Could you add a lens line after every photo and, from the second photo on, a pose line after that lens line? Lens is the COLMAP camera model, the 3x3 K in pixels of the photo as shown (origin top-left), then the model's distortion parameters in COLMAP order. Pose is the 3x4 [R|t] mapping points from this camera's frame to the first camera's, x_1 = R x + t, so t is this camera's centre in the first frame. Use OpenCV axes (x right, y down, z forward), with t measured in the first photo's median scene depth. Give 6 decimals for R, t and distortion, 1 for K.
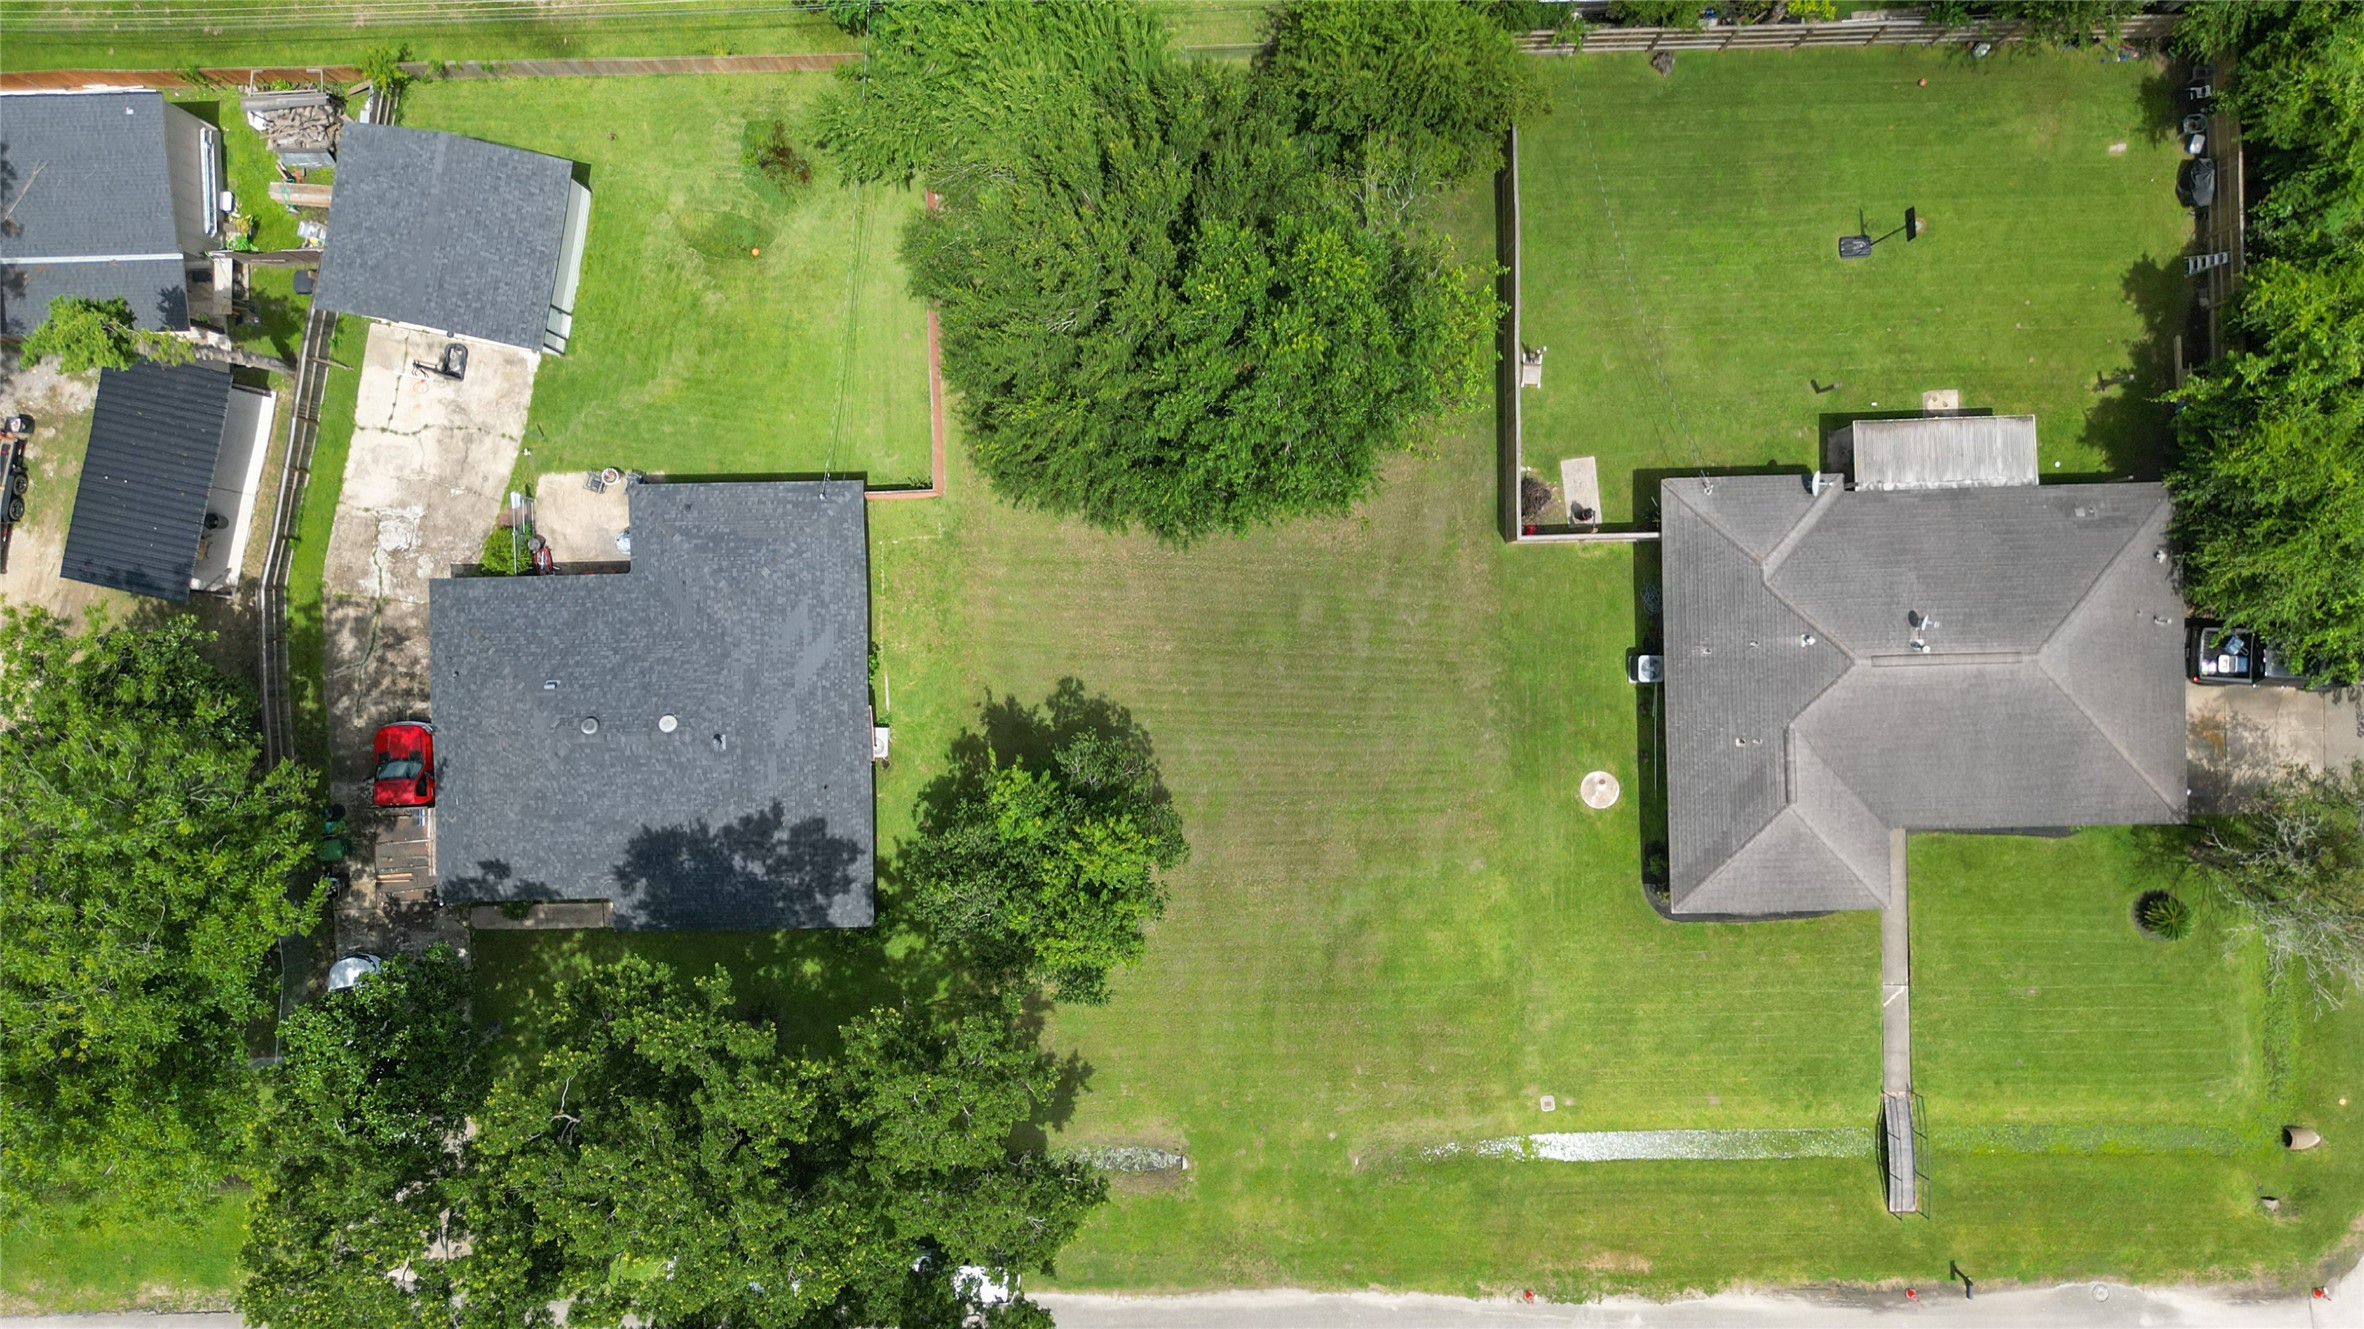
lens RADIAL K [[1656.9, 0, 1174.8], [0, 1656.9, 642.9], [0, 0, 1]] dist [0.055482, -0.052344]
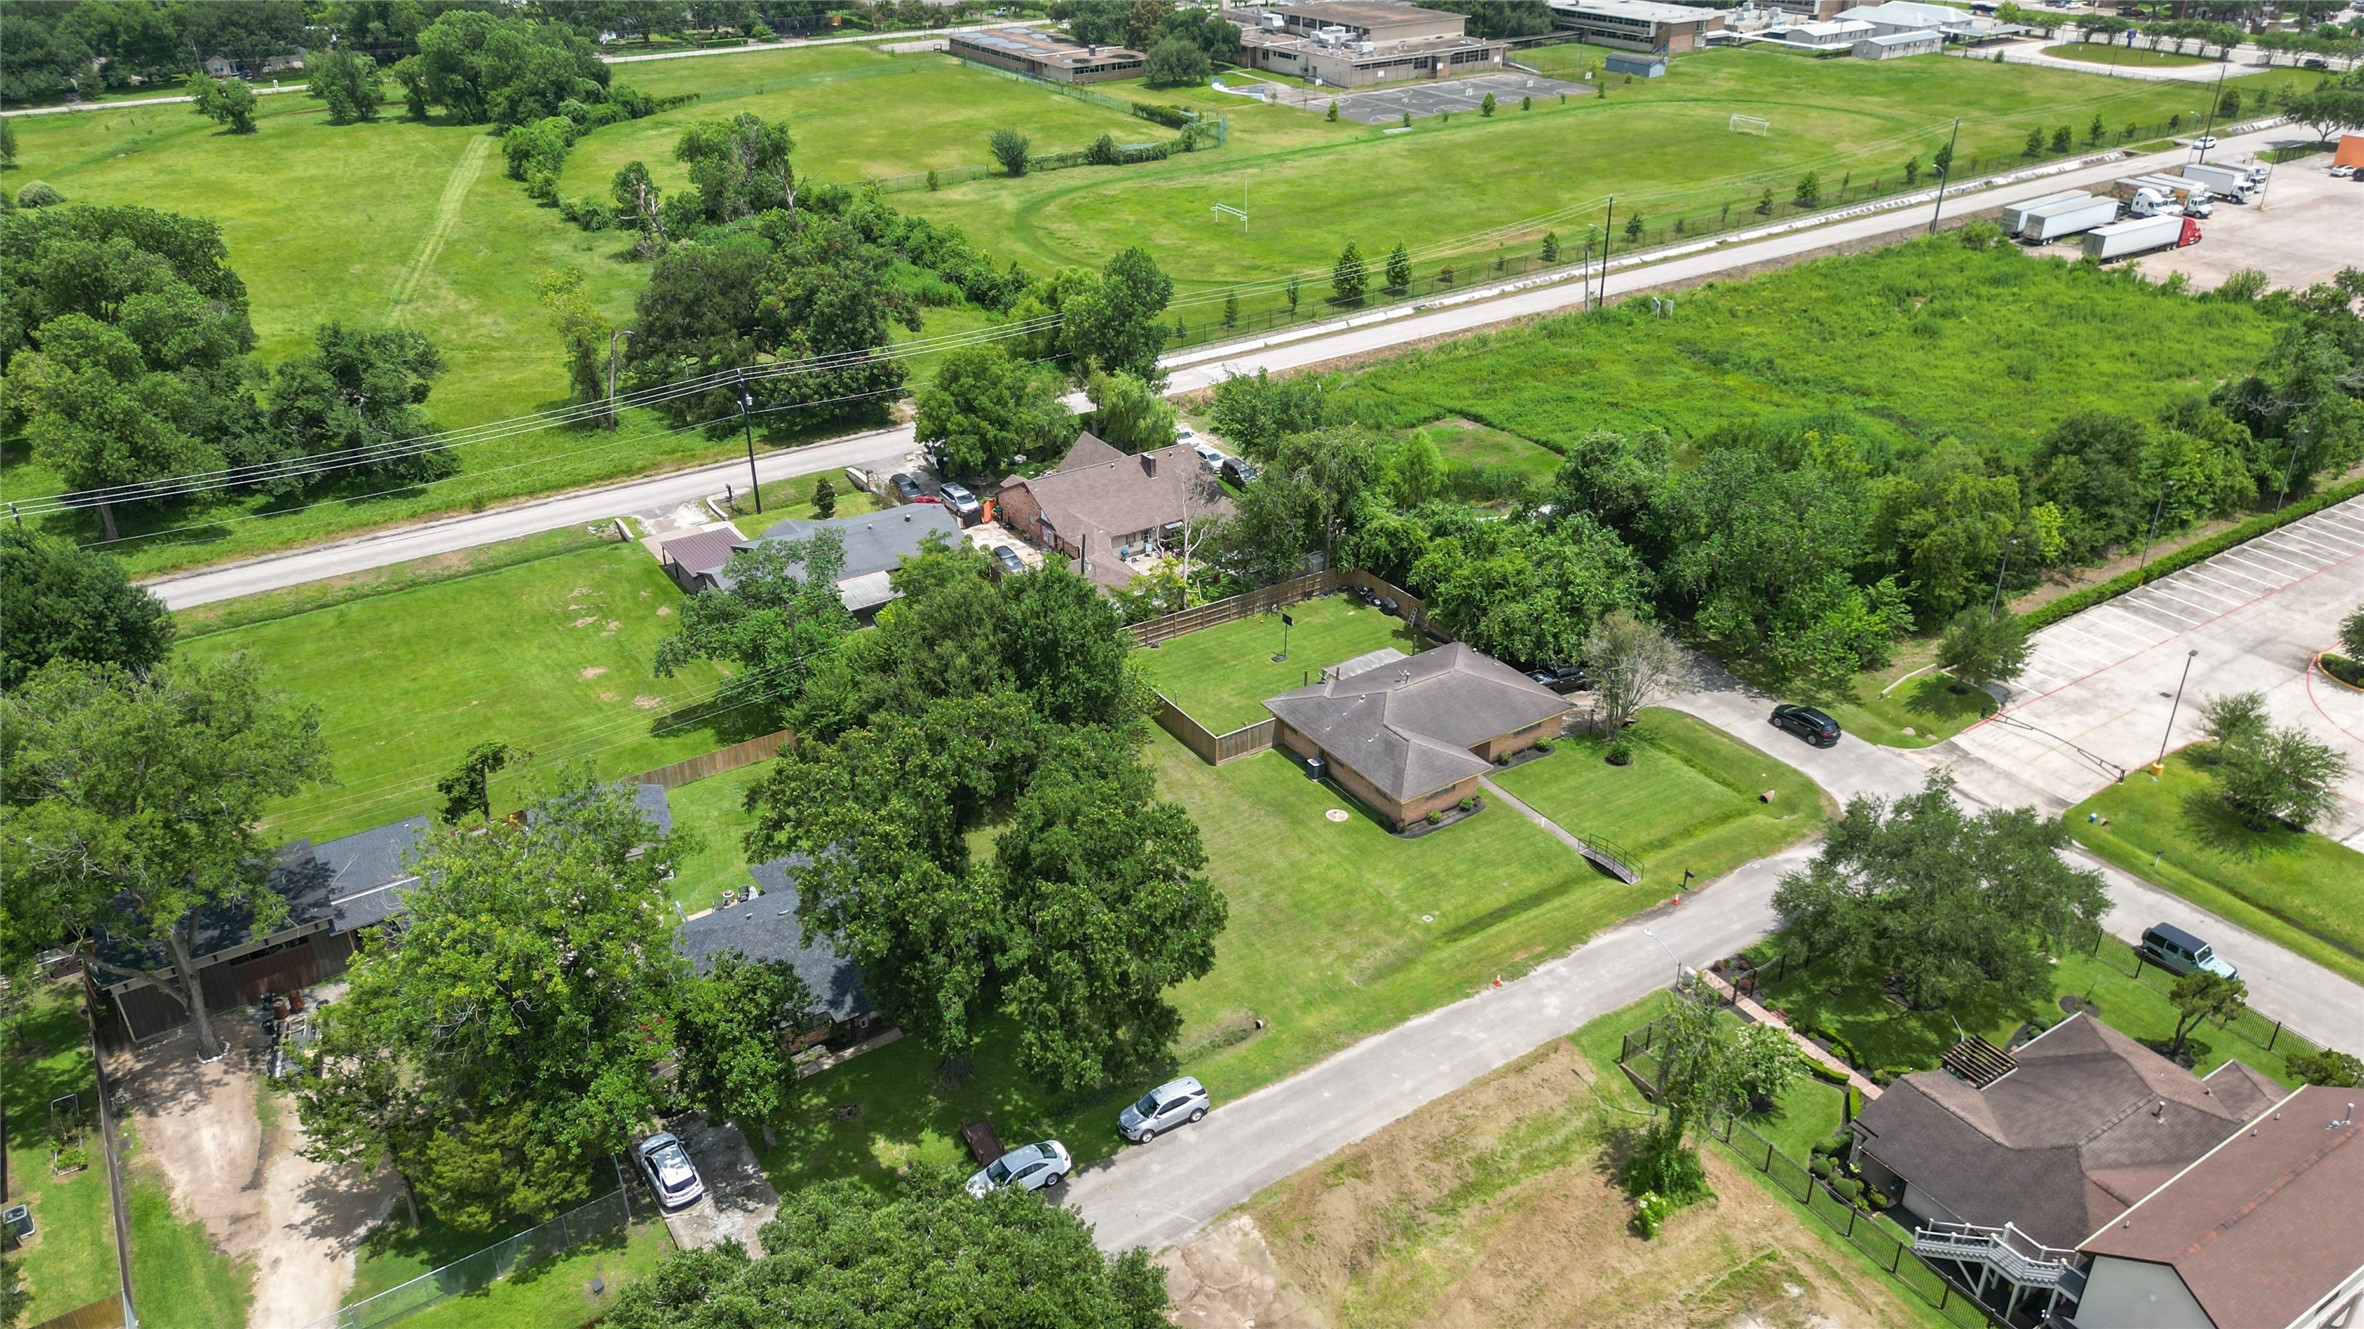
lens RADIAL K [[1656.9, 0, 1173.9], [0, 1656.9, 674.6], [0, 0, 1]] dist [0.055482, -0.052344]
pose [[0.848746, -0.262135, 0.459255, -0.654813], [0.528799, 0.418667, -0.738302, 1.229531], [0.001260, 0.869484, 0.493959, 0.010826]]
